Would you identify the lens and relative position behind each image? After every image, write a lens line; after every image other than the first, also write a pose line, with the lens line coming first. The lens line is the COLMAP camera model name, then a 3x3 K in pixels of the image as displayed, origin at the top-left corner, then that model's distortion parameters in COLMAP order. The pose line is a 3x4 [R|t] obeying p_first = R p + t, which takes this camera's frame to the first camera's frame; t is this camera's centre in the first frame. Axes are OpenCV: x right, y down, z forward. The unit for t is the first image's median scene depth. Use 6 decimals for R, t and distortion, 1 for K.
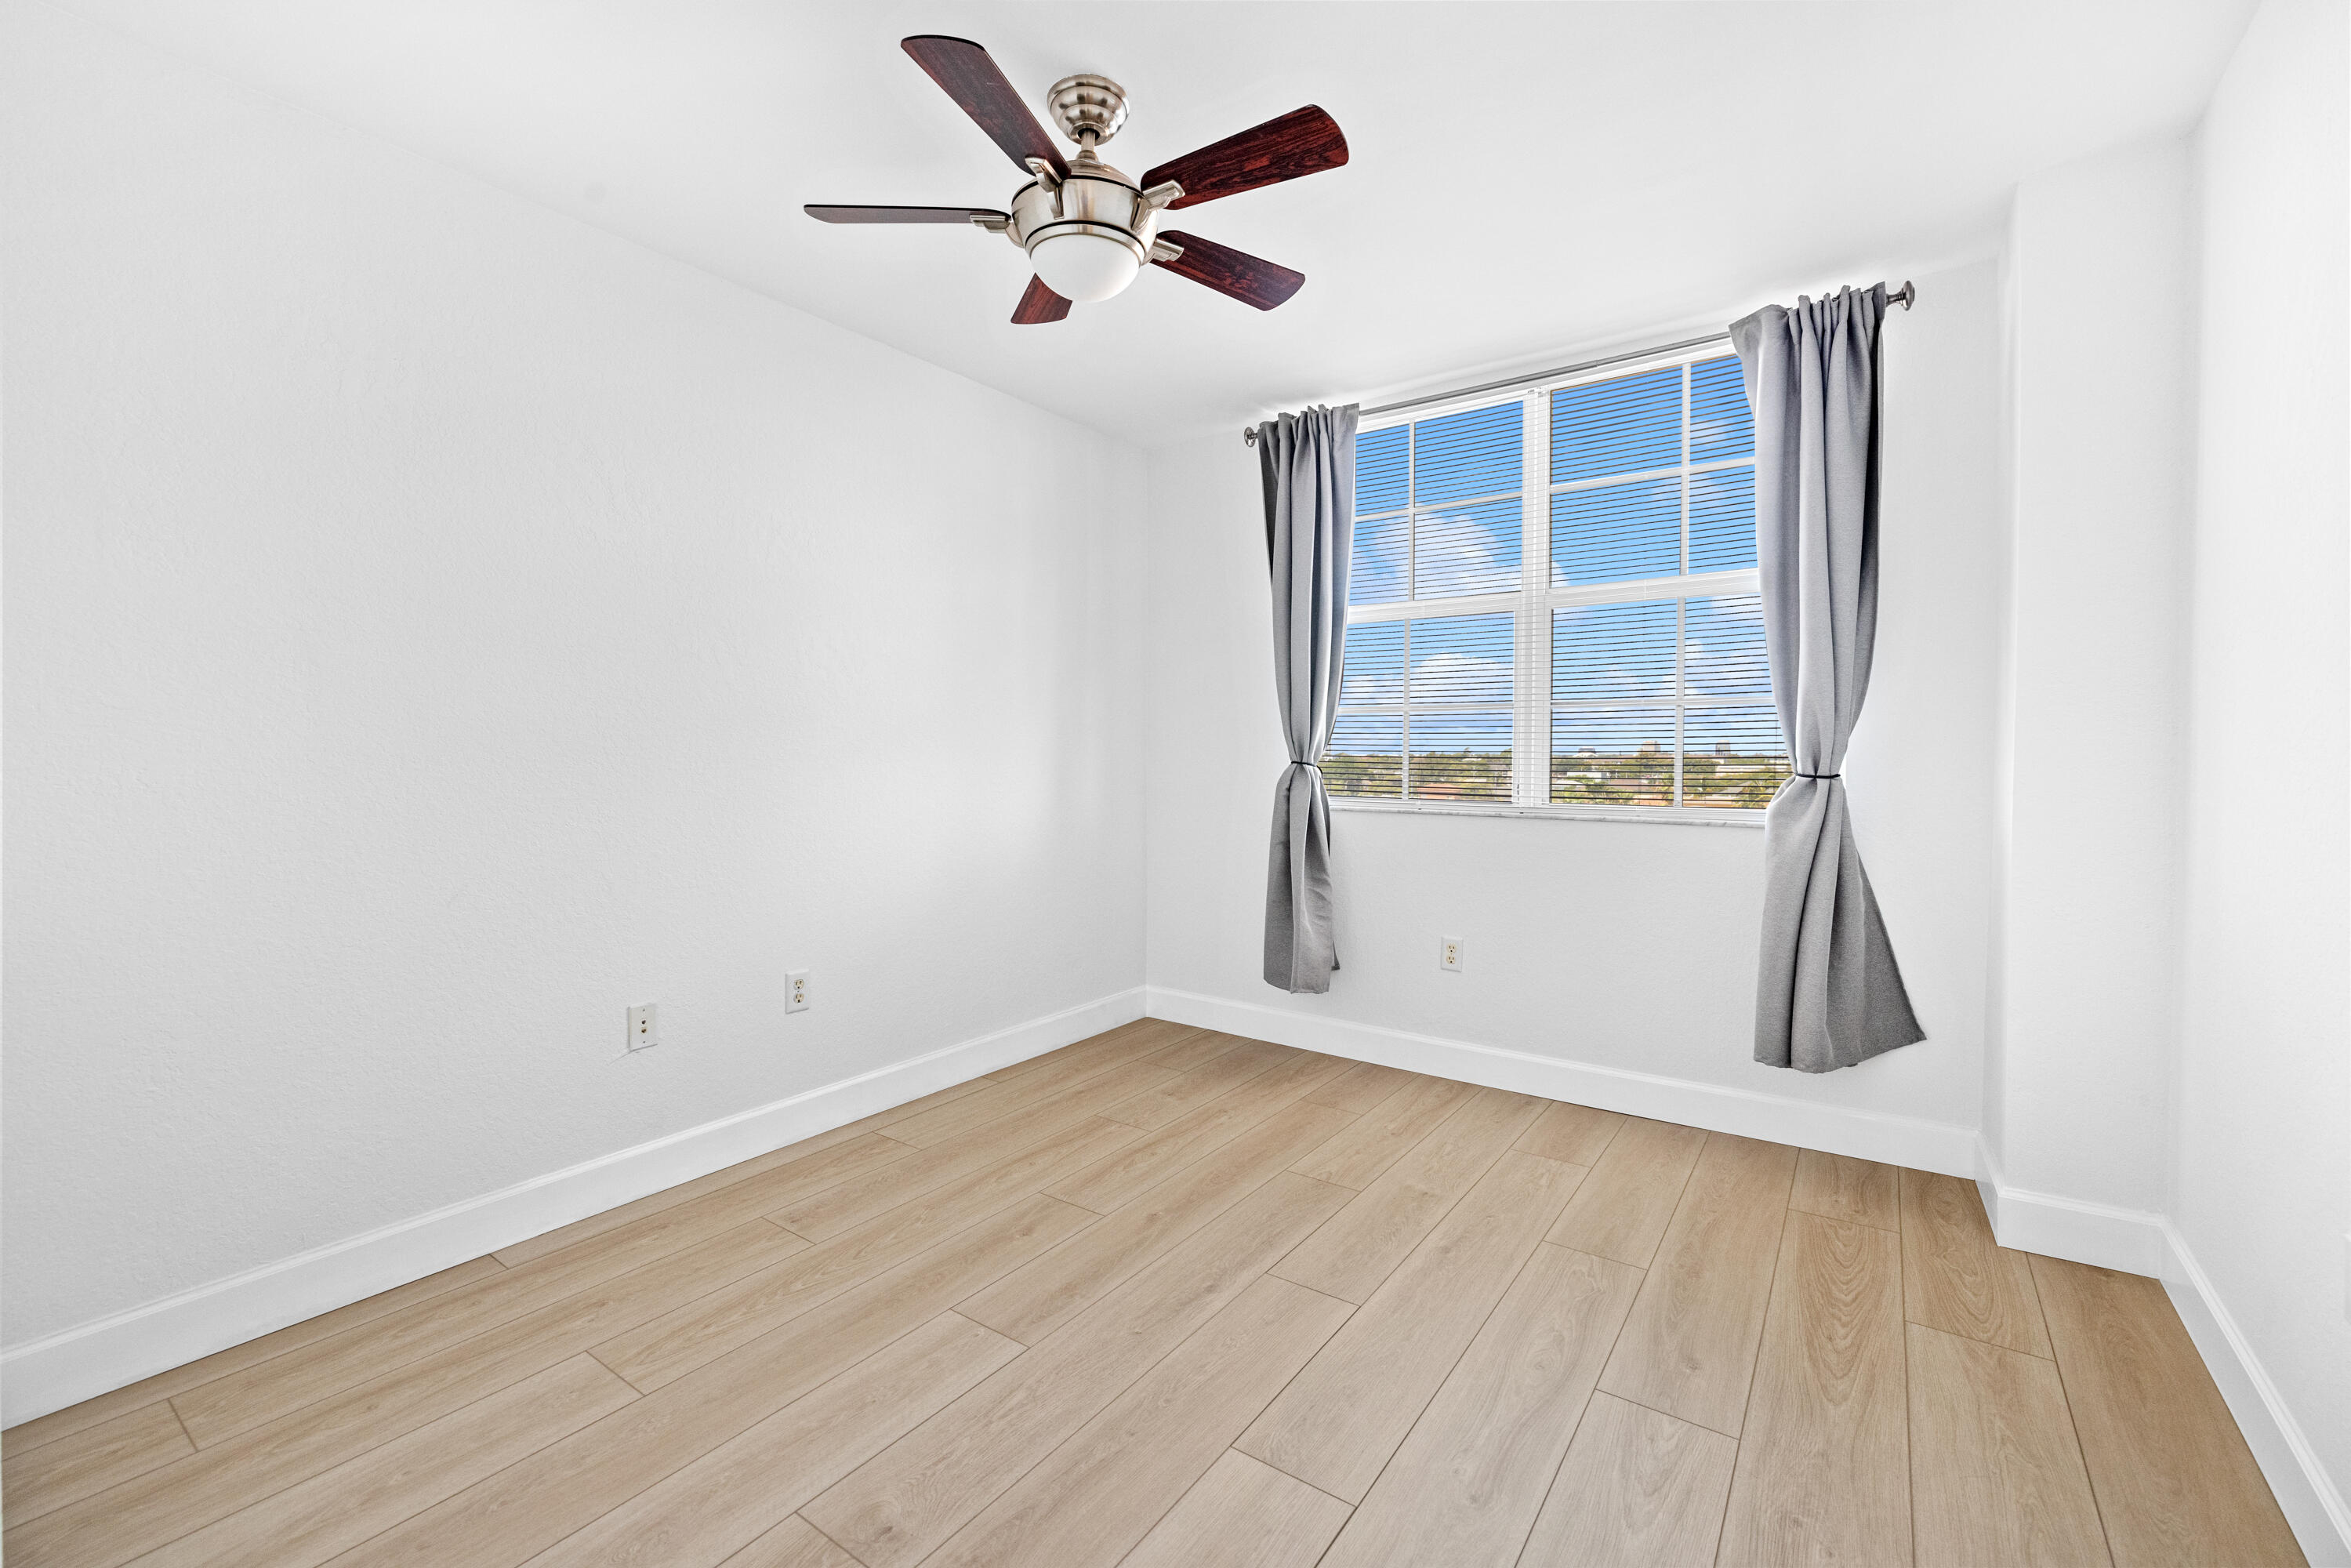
lens RADIAL K [[992.0, 0, 1174.2], [0, 992.0, 770.0], [0, 0, 1]] dist [0.001995, 0.000522]
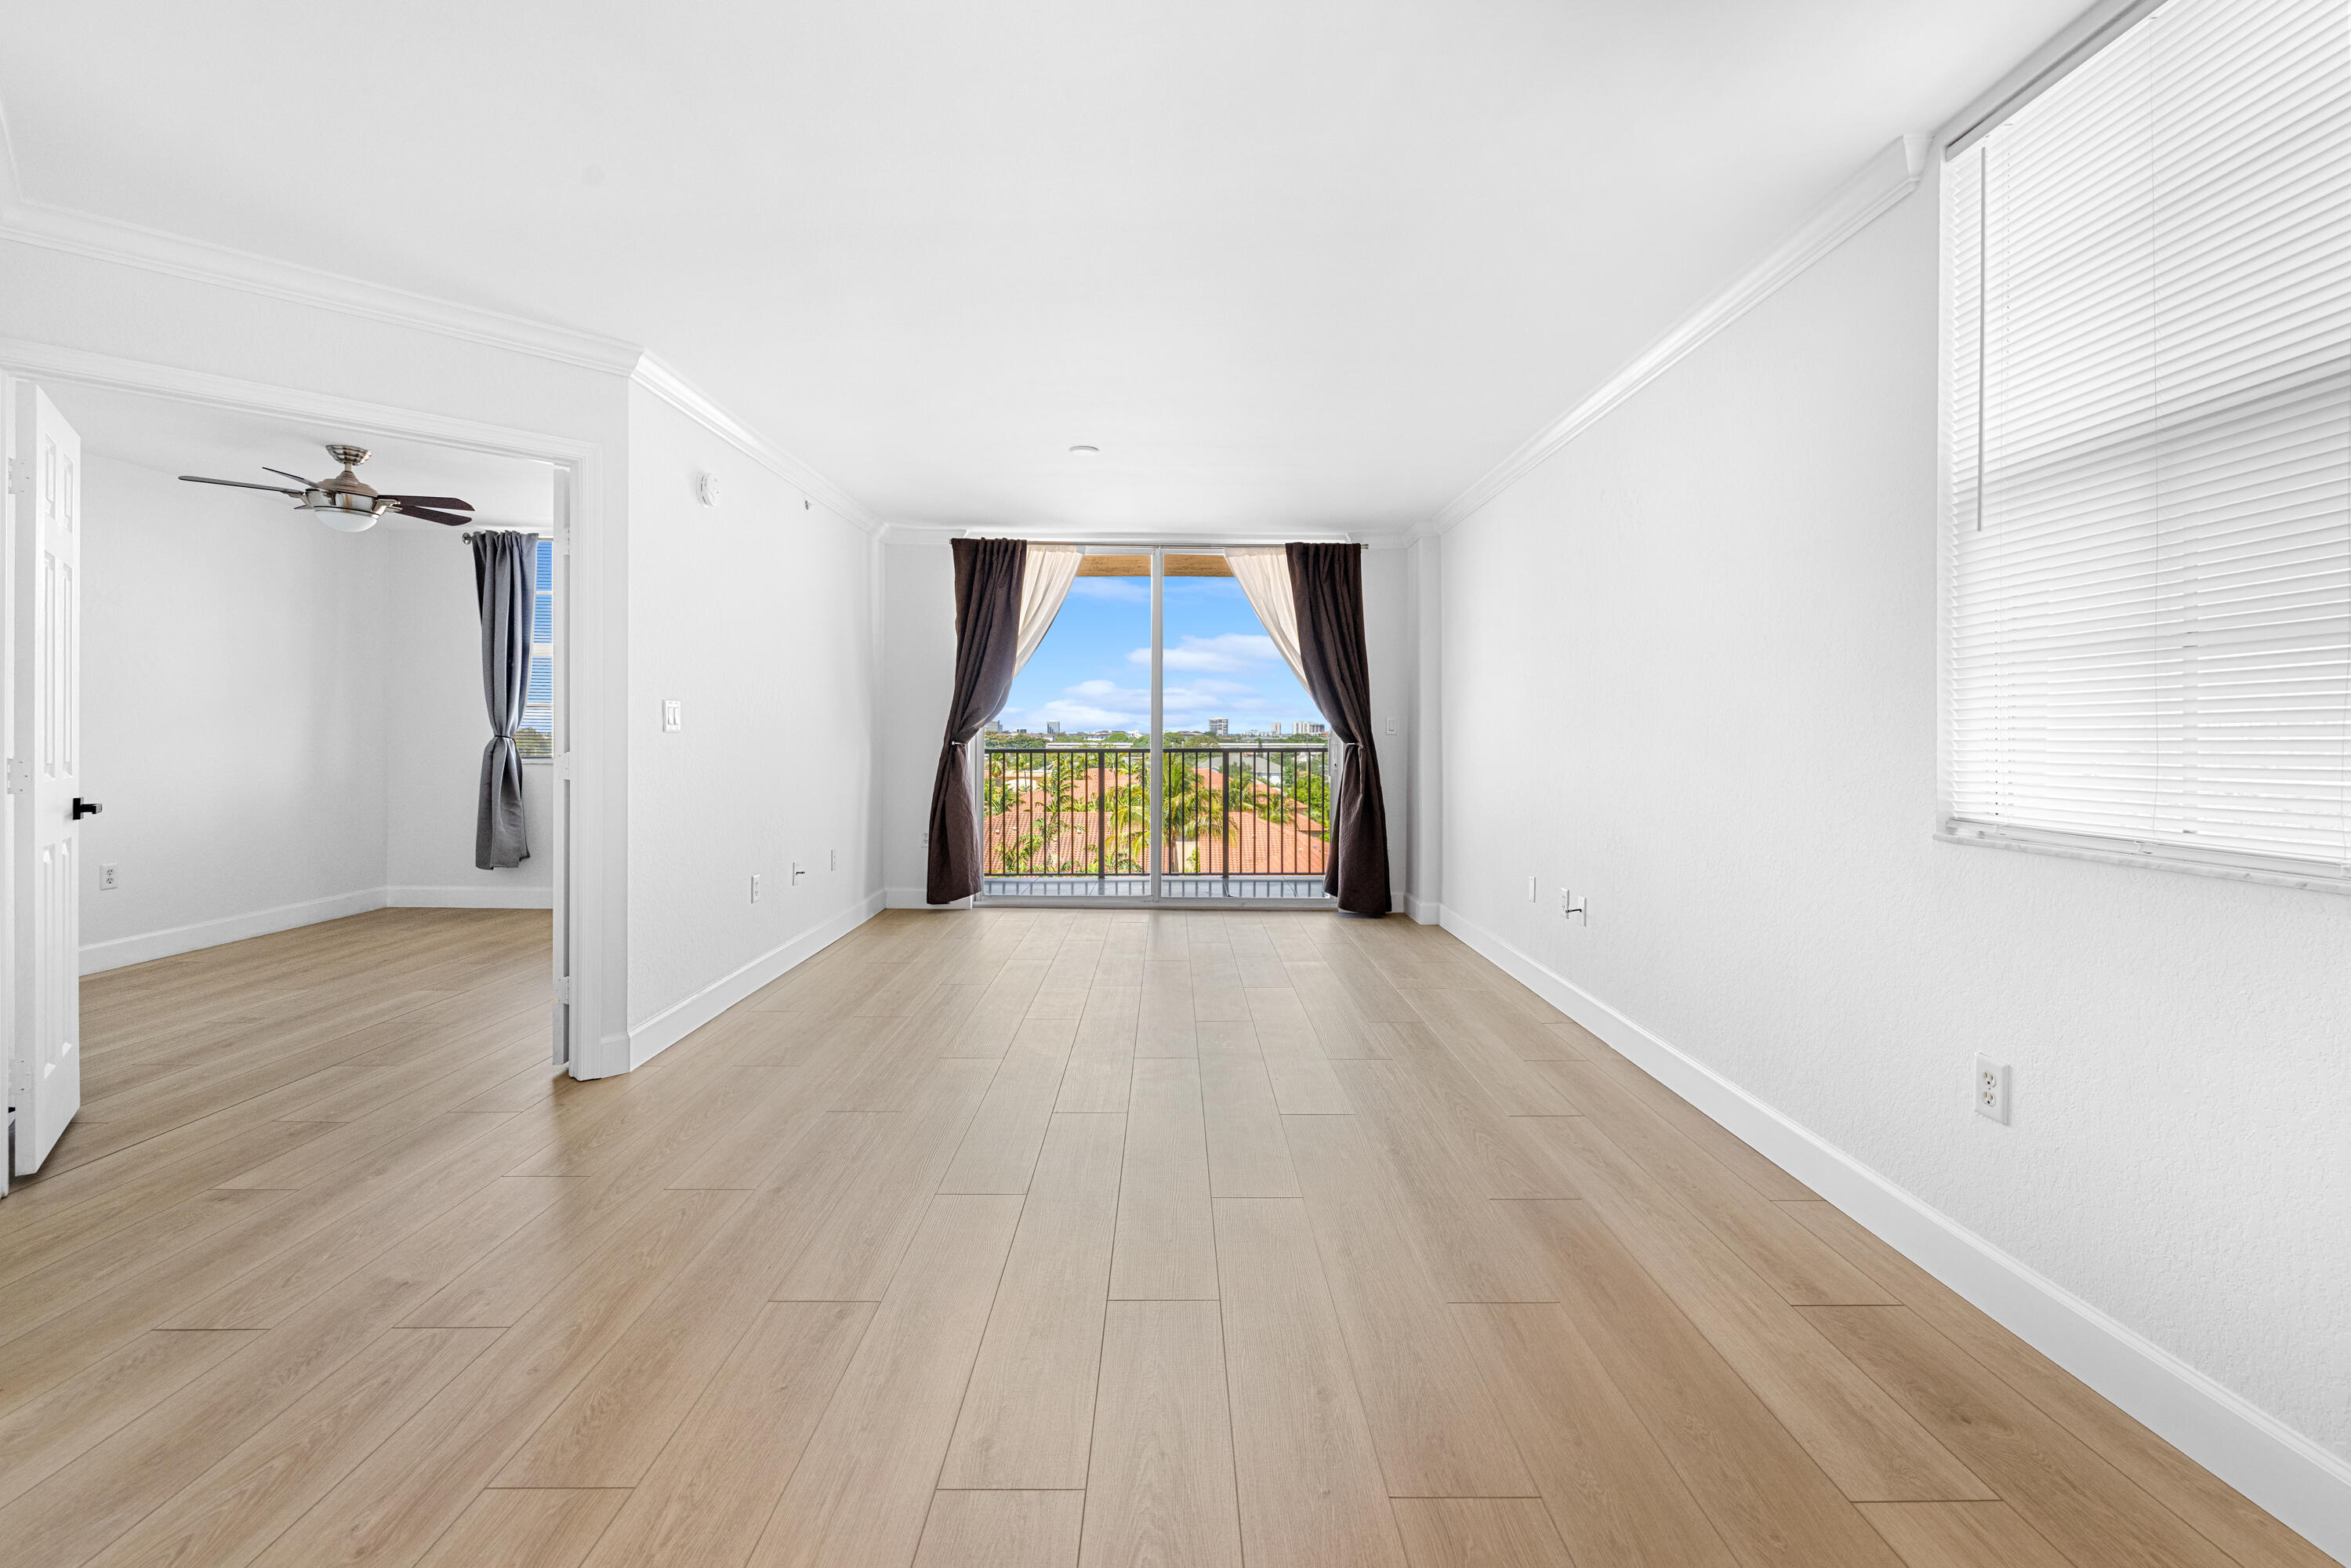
lens RADIAL K [[1002.9, 0, 1177.8], [0, 1002.9, 729.8], [0, 0, 1]] dist [-0.000644, 0.000170]
pose [[0.809338, 0.000905, 0.587343, 0.079088], [0.009967, 0.999834, -0.015276, 0.027347], [-0.587259, 0.018217, 0.809194, -1.498317]]
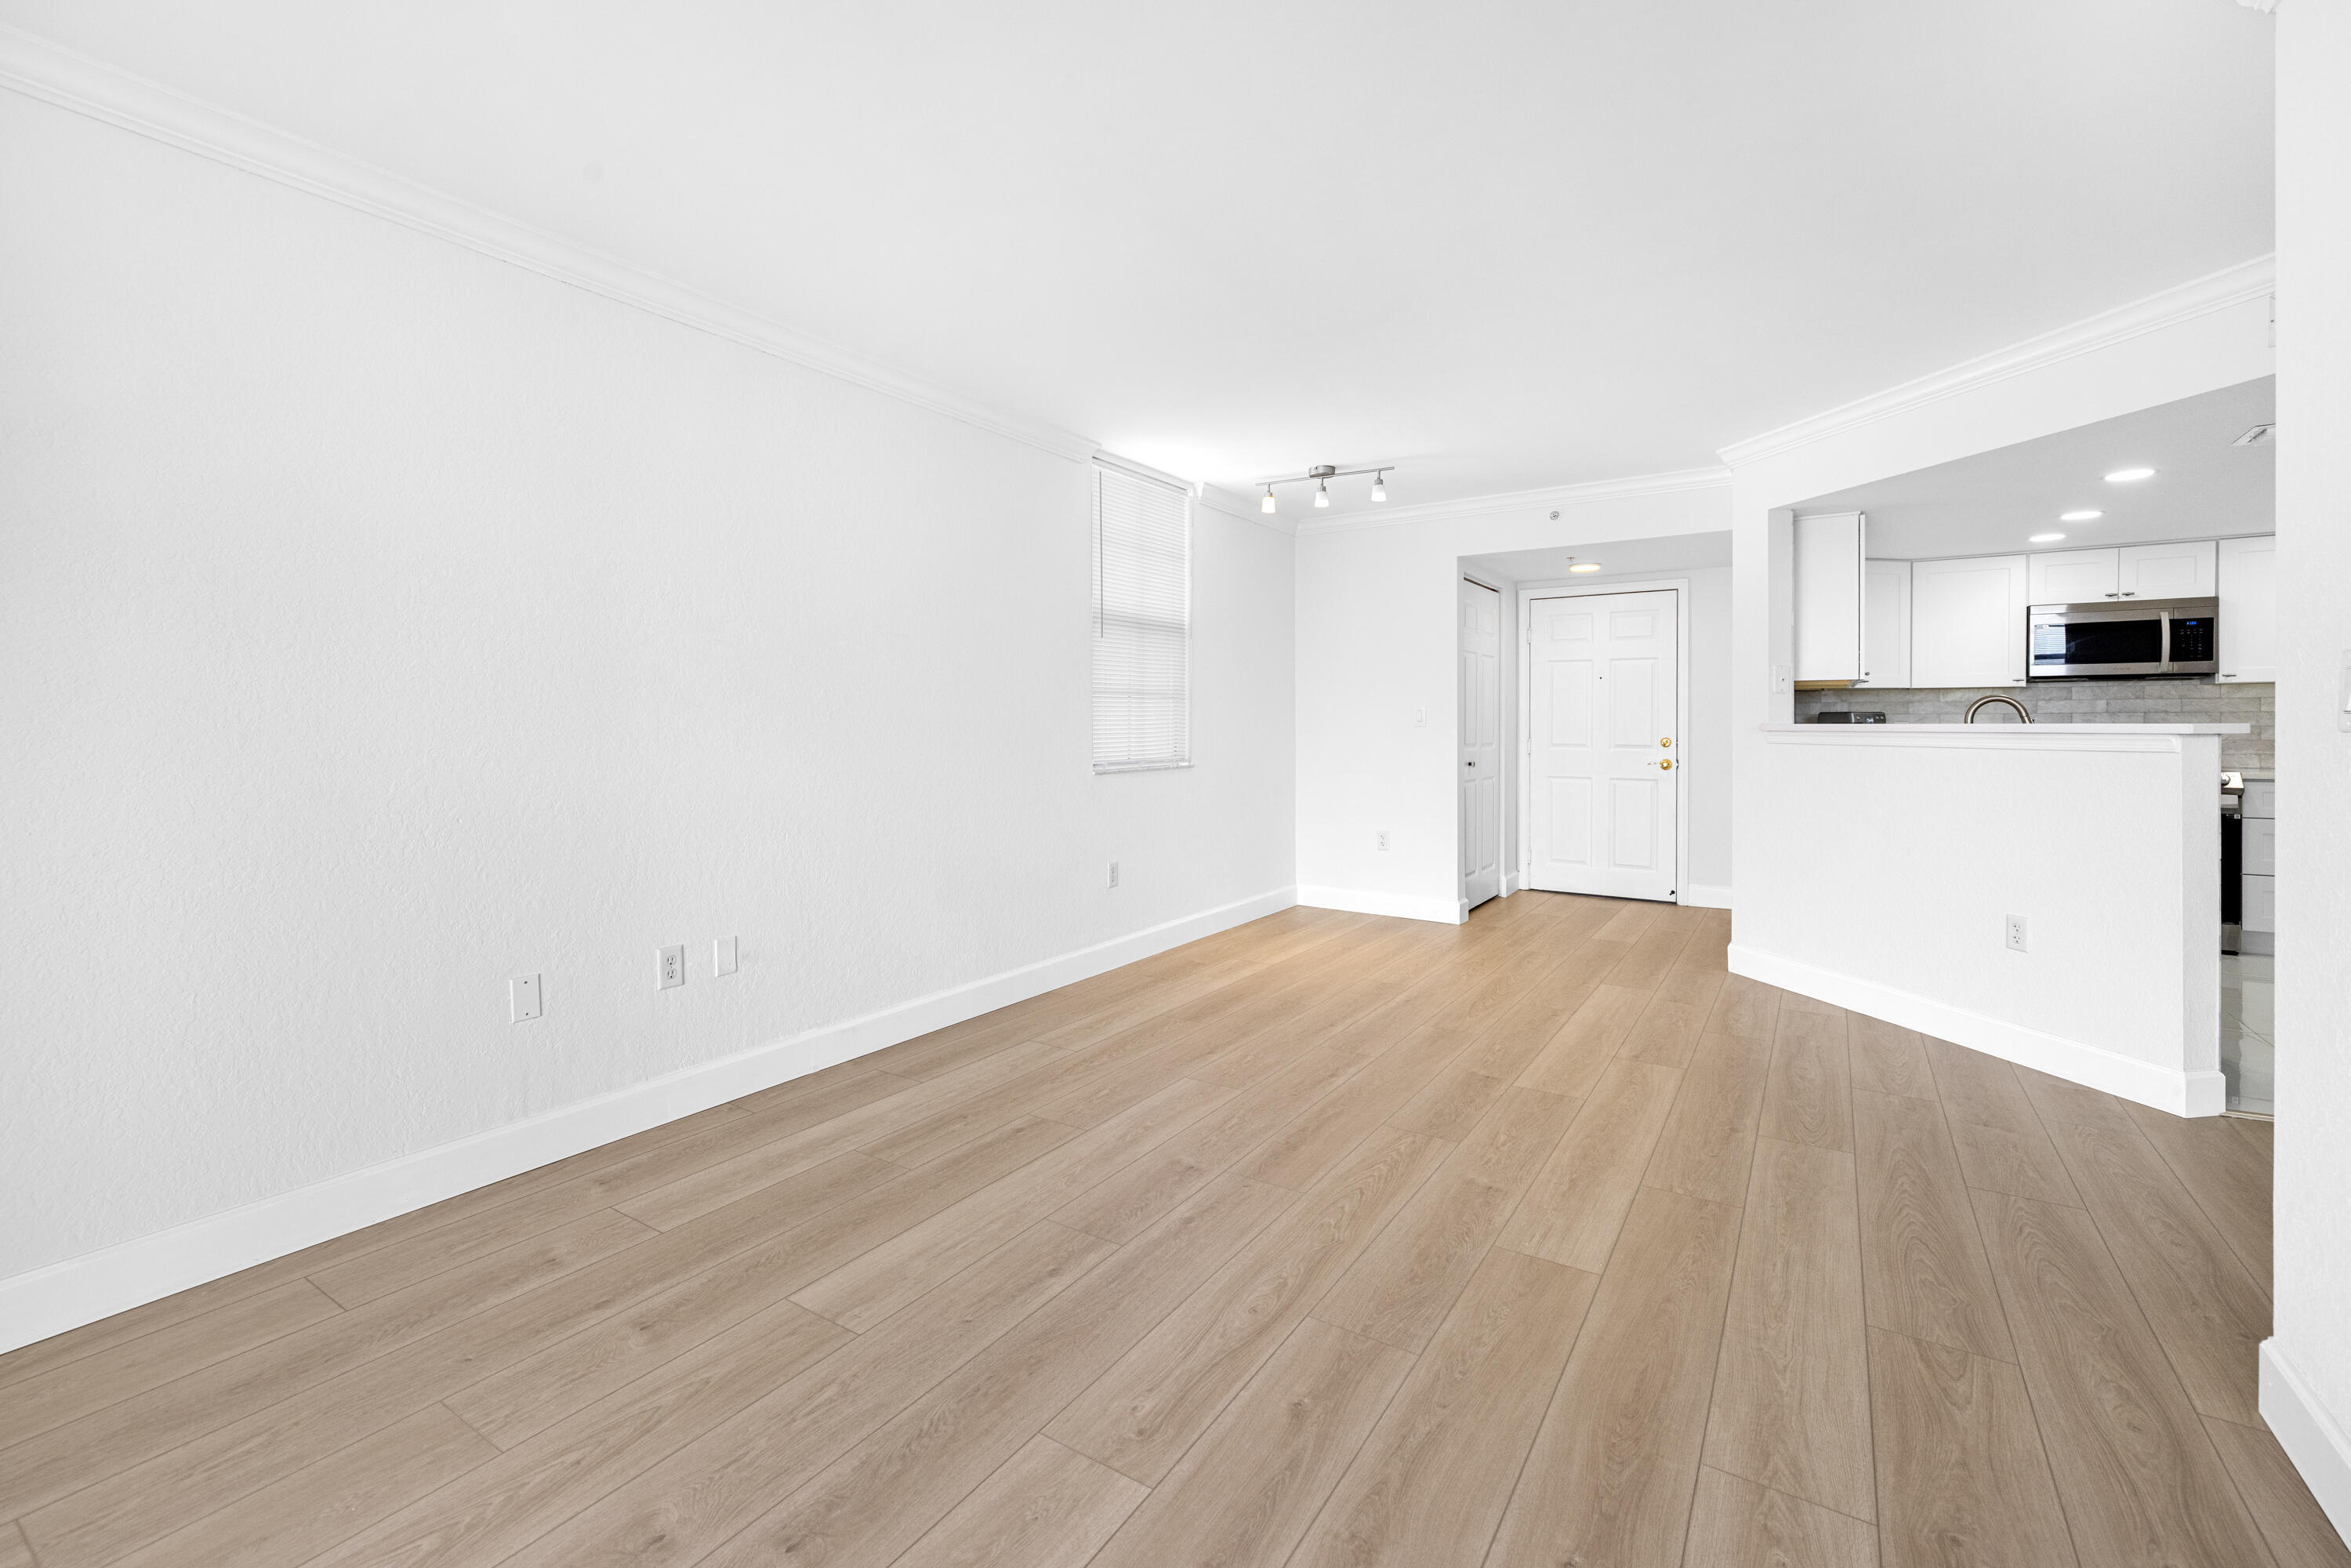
lens RADIAL K [[1008.6, 0, 1168.4], [0, 1008.6, 719.2], [0, 0, 1]] dist [-0.000509, 0.000519]
pose [[-0.999215, -0.001328, -0.039596, 0.984415], [-0.001880, 0.999902, 0.013897, -0.011971], [0.039574, 0.013960, -0.999119, 0.559991]]
